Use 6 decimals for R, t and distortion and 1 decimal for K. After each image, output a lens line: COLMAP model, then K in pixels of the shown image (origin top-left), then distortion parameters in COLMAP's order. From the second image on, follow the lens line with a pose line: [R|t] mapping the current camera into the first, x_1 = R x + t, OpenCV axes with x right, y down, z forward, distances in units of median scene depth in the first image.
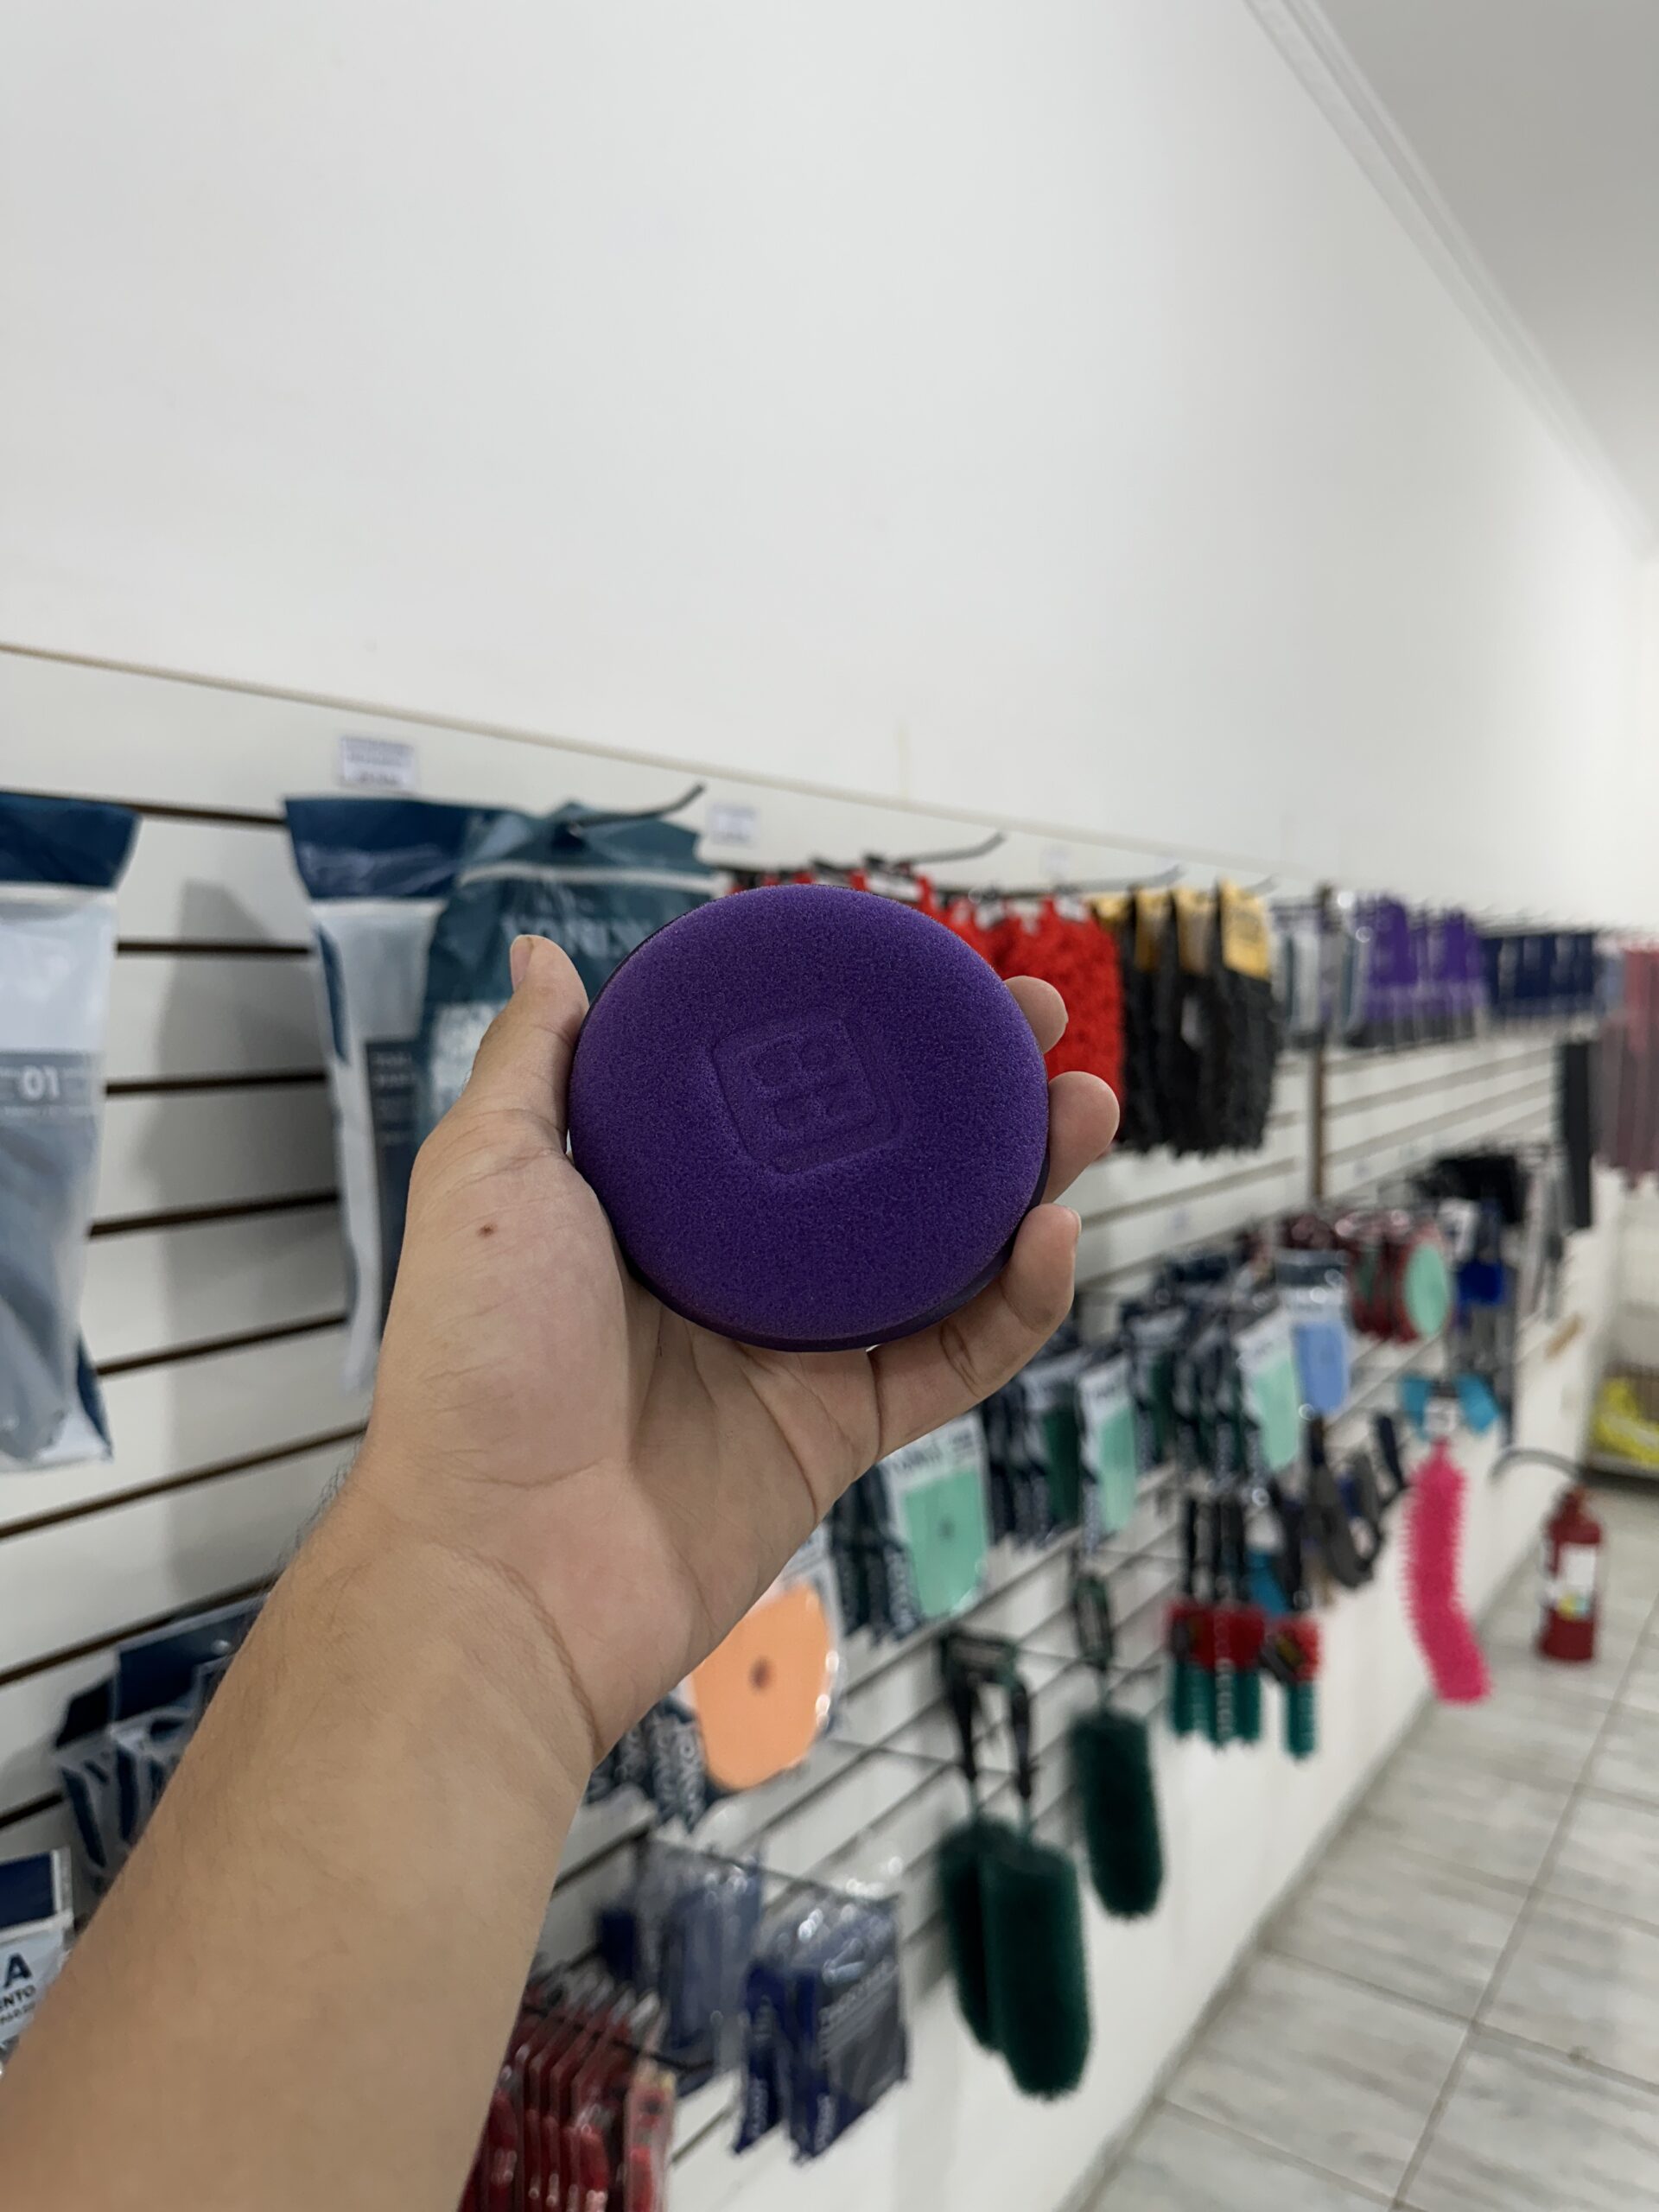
lens RADIAL K [[1653.8, 0, 829.5], [0, 1653.8, 1106.0], [0, 0, 1]] dist [-0.005673, -0.010337]
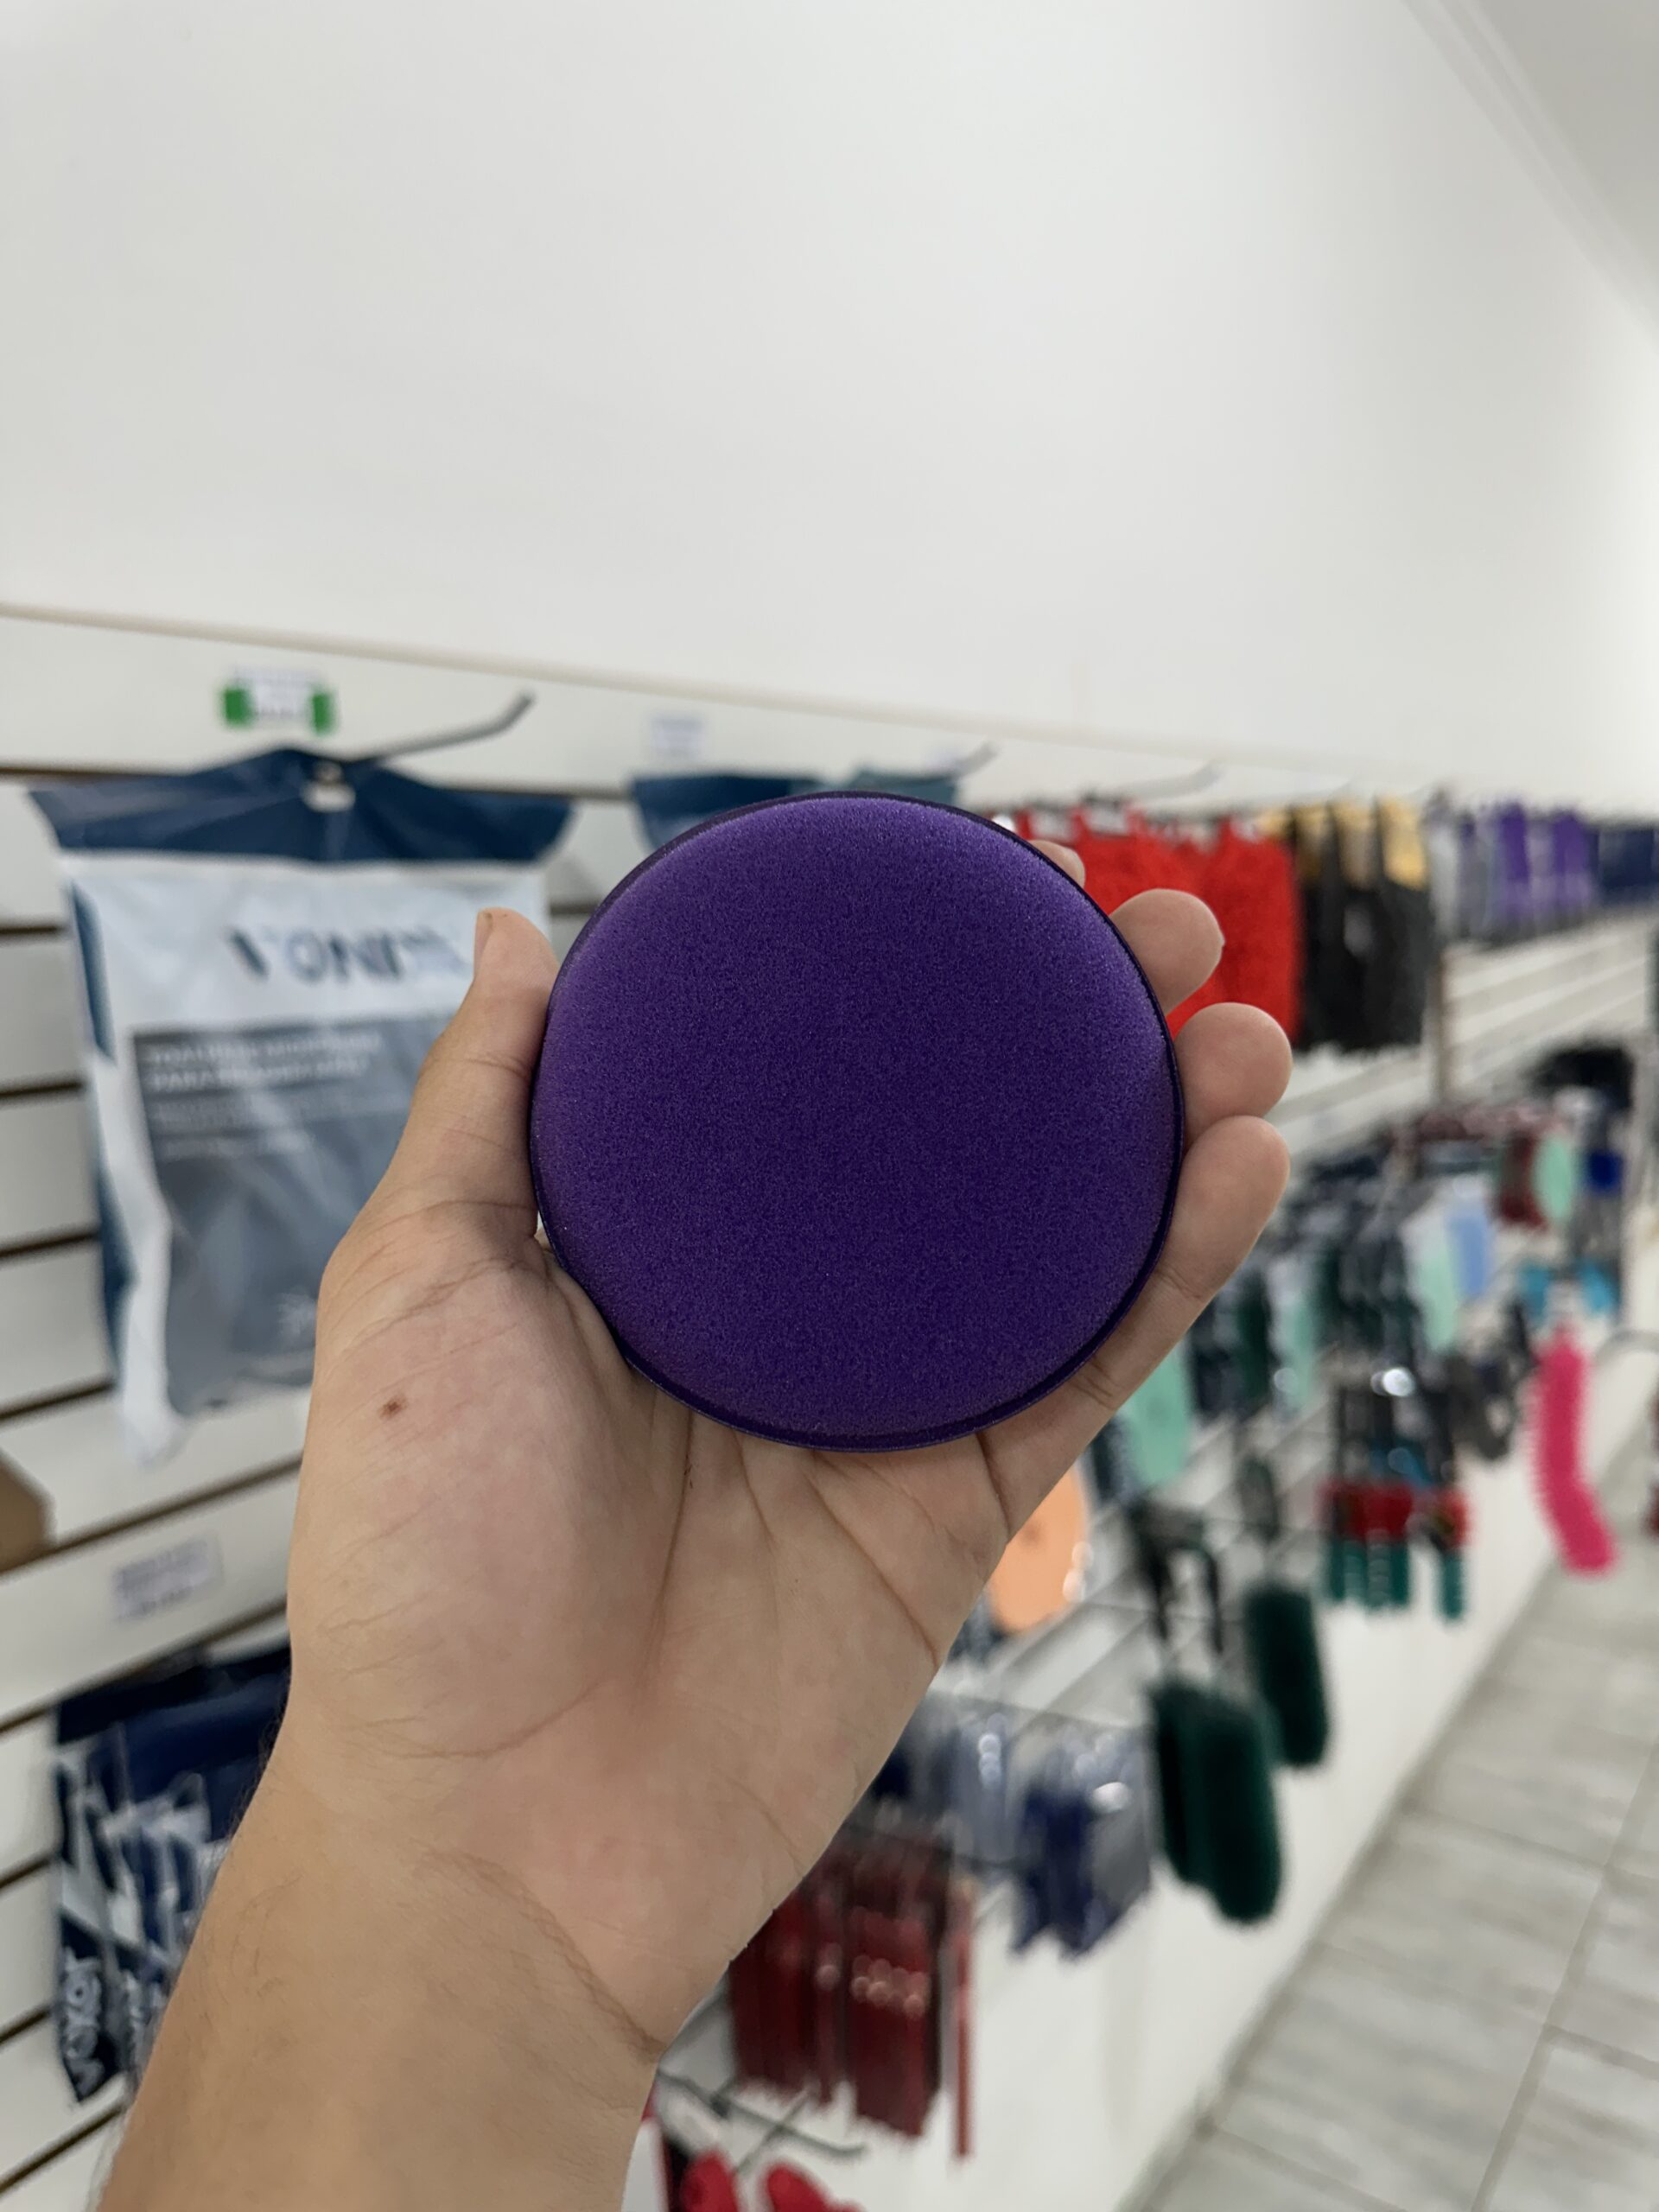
lens RADIAL K [[1674.4, 0, 829.5], [0, 1674.4, 1106.0], [0, 0, 1]] dist [-0.006677, -0.010311]
pose [[0.998726, -0.041291, -0.029024, -0.074958], [0.042637, 0.997966, 0.047397, -0.003825], [0.027008, -0.048575, 0.998454, -0.071519]]
